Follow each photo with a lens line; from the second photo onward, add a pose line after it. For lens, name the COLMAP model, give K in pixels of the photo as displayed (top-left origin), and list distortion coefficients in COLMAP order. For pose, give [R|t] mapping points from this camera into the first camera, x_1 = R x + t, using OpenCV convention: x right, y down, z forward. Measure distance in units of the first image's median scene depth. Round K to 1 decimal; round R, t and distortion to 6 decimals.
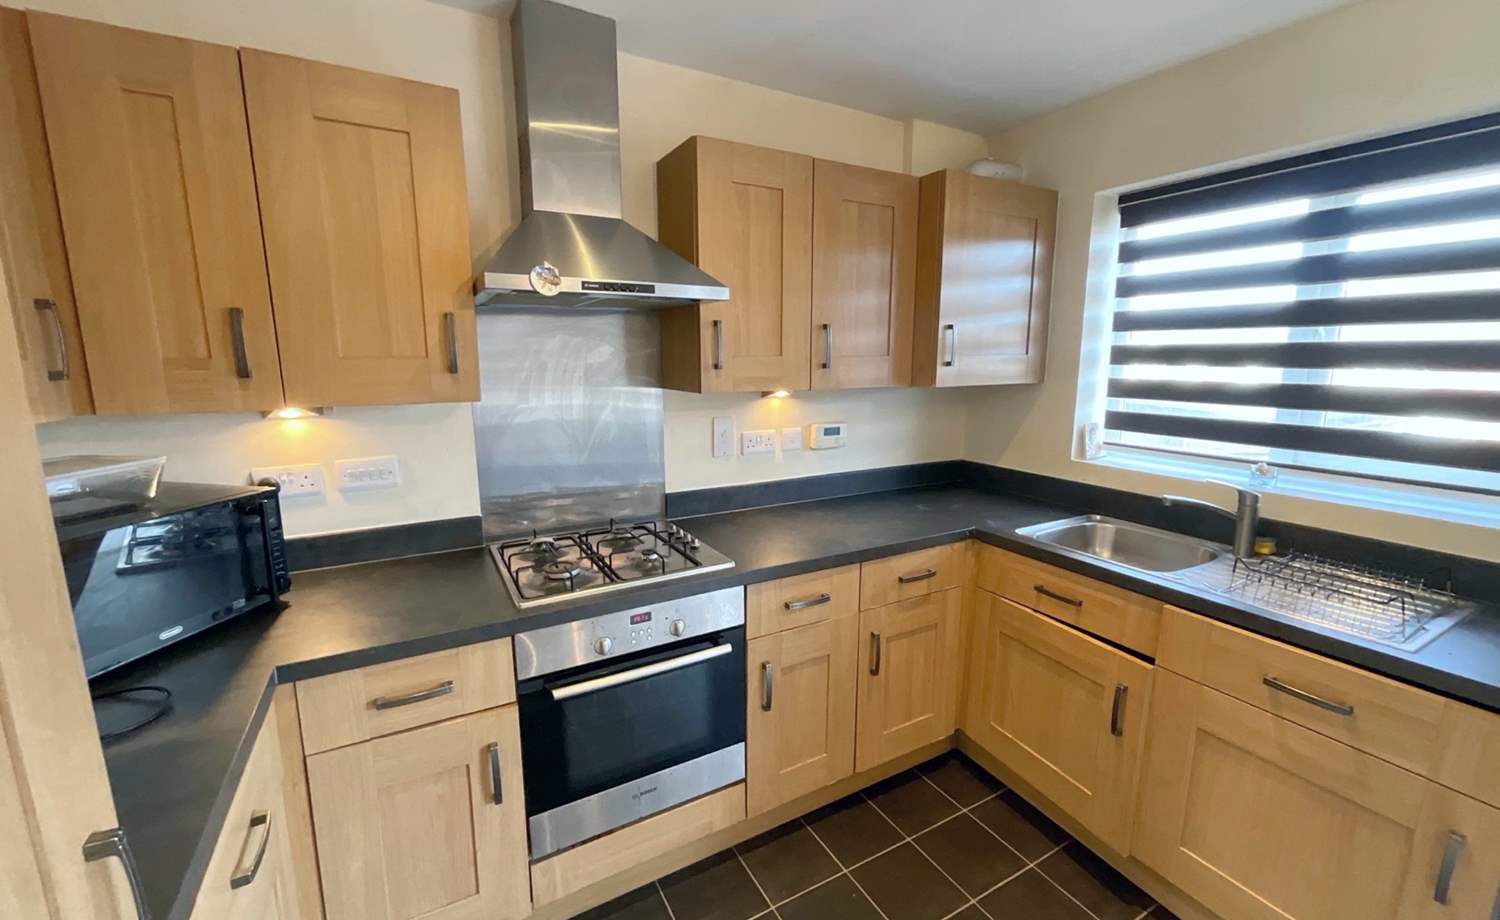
lens RADIAL K [[610.9, 0, 753.8], [0, 610.9, 459.4], [0, 0, 1]] dist [-0.002150, 0.003308]
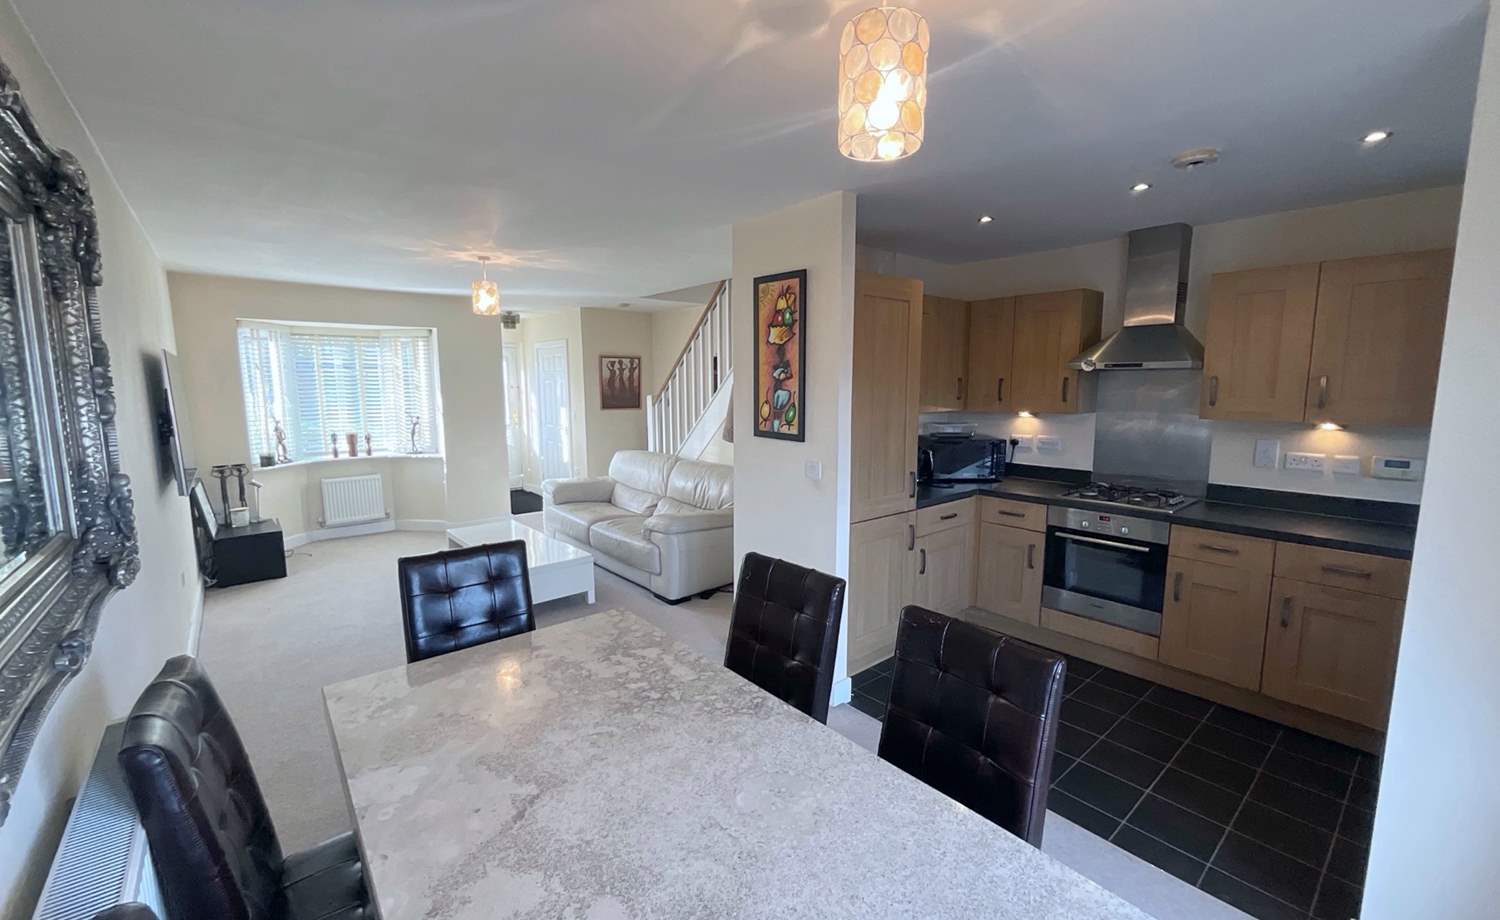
lens RADIAL K [[610.9, 0, 753.7], [0, 610.9, 458.0], [0, 0, 1]] dist [-0.002150, 0.003308]
pose [[0.191309, 0.121423, -0.973991, 1.276772], [-0.167678, 0.981774, 0.089458, 0.053097], [0.967101, 0.146203, 0.208182, -0.514871]]
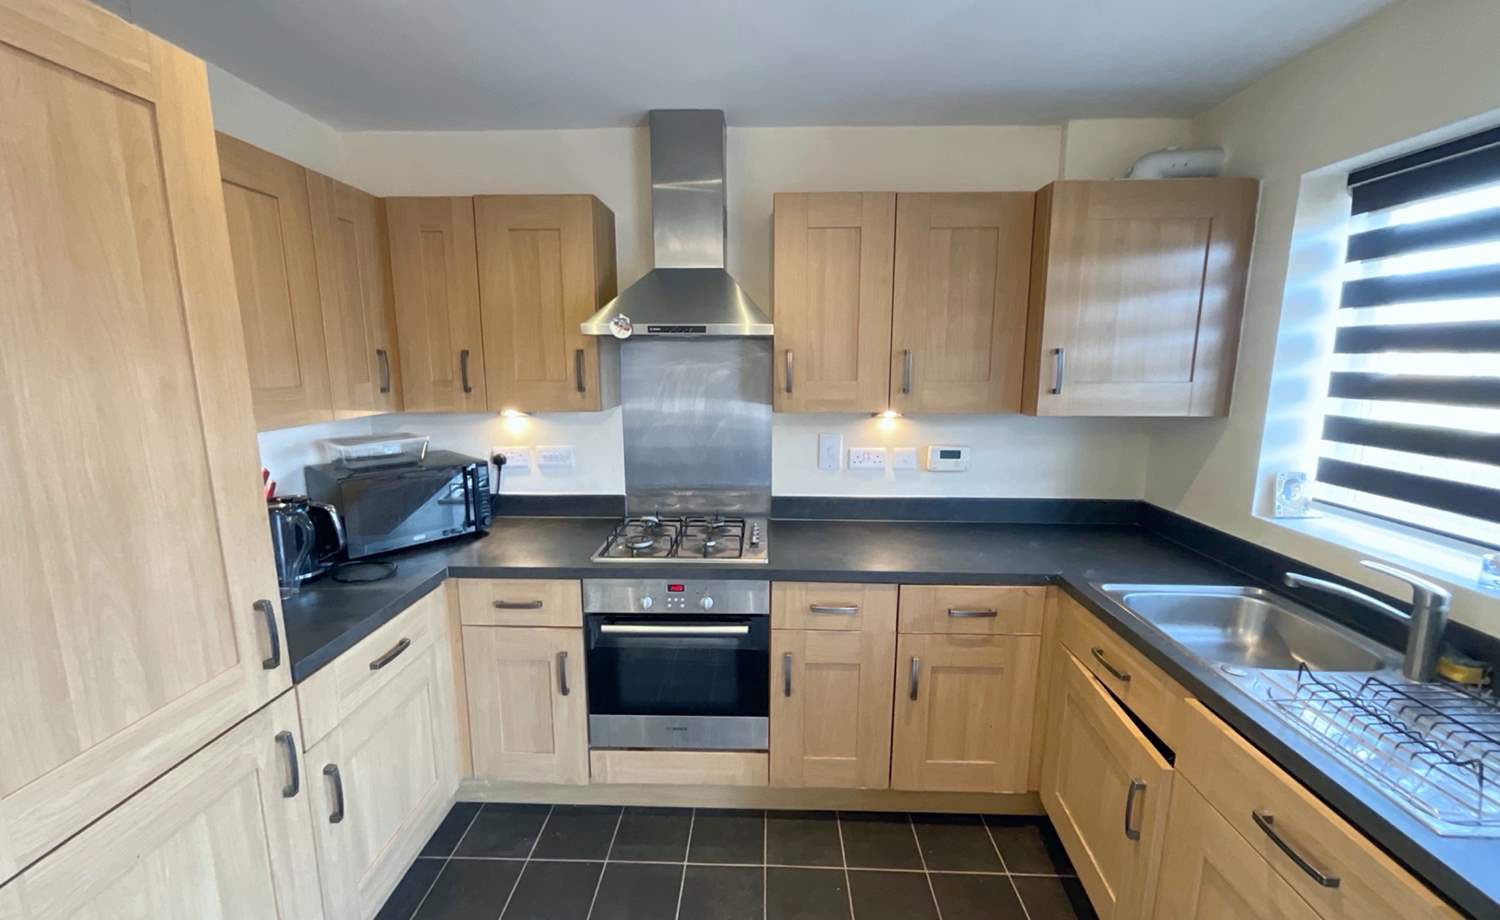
lens RADIAL K [[610.9, 0, 748.7], [0, 610.9, 460.2], [0, 0, 1]] dist [-0.002150, 0.003308]
pose [[0.854036, 0.087561, -0.512792, 0.448403], [-0.089931, 0.995742, 0.020251, -0.034619], [0.512382, 0.028820, 0.858274, -0.014770]]
